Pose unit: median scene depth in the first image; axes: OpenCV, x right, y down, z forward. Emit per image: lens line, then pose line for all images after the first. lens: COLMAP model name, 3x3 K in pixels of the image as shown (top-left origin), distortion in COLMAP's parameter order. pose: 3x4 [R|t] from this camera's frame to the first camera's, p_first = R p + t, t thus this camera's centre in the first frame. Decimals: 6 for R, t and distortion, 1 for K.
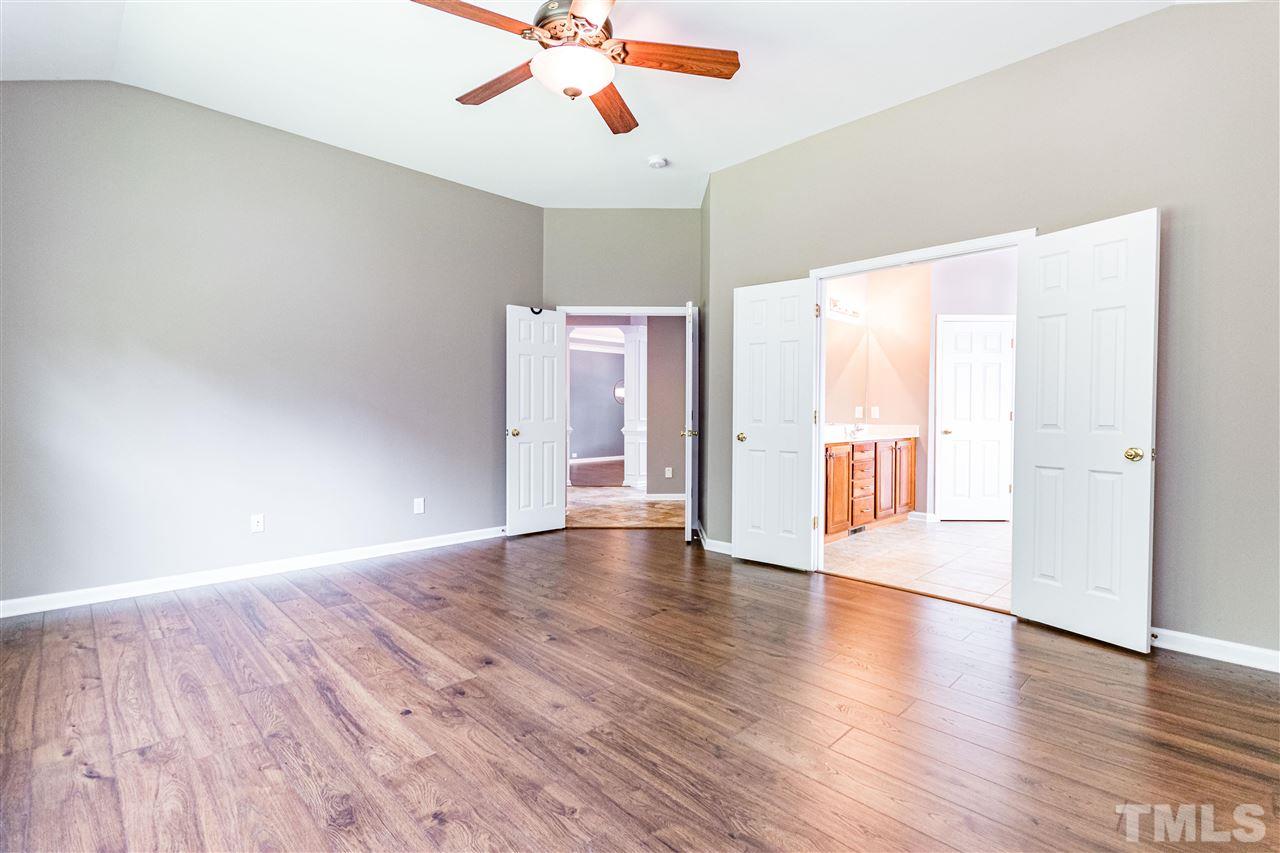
lens RADIAL K [[589.7, 0, 631.1], [0, 589.7, 428.5], [0, 0, 1]] dist [0.002057, 0.000210]
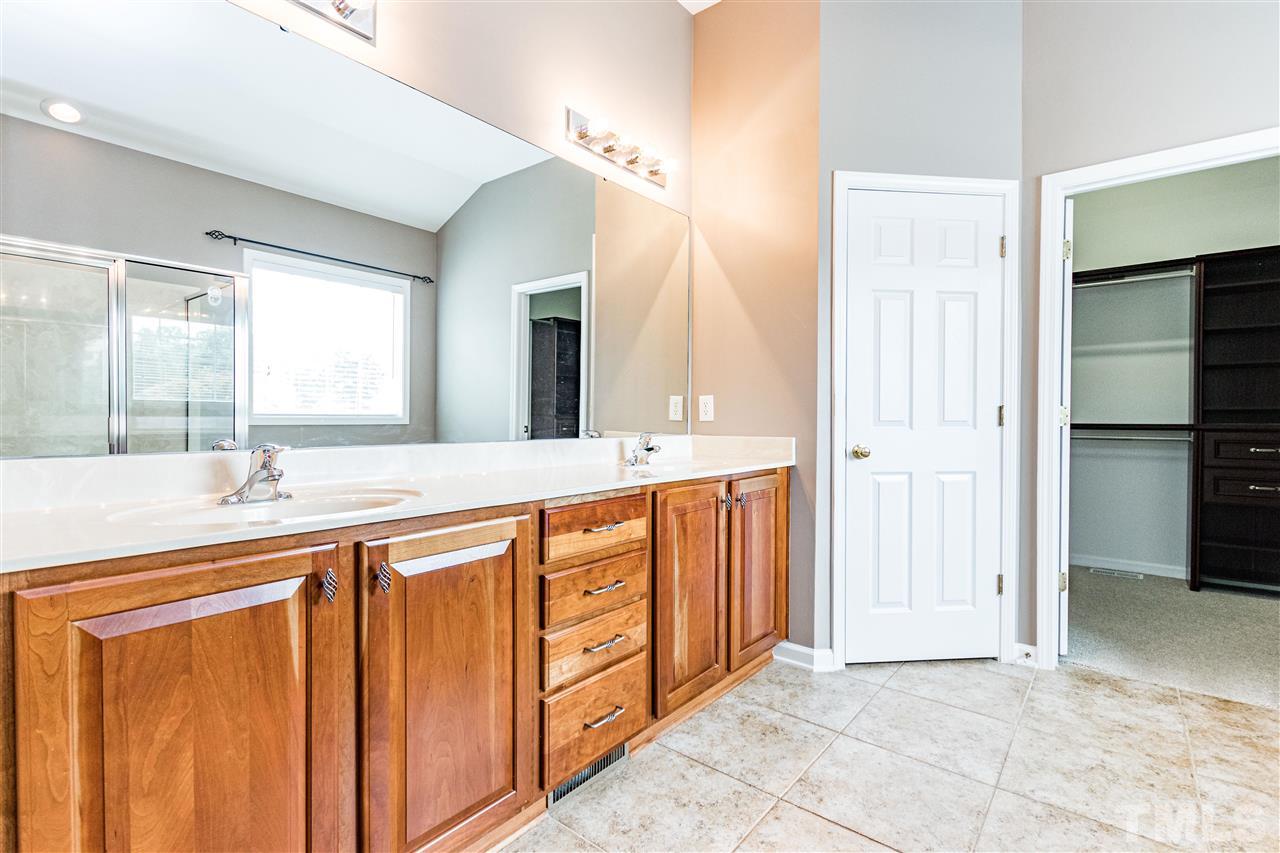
lens RADIAL K [[589.7, 0, 646.5], [0, 589.7, 424.4], [0, 0, 1]] dist [0.002057, 0.000210]
pose [[0.993800, -0.002131, 0.111163, 0.337055], [0.003131, 0.999956, -0.008816, -0.011599], [-0.111139, 0.009110, 0.993763, 0.596770]]
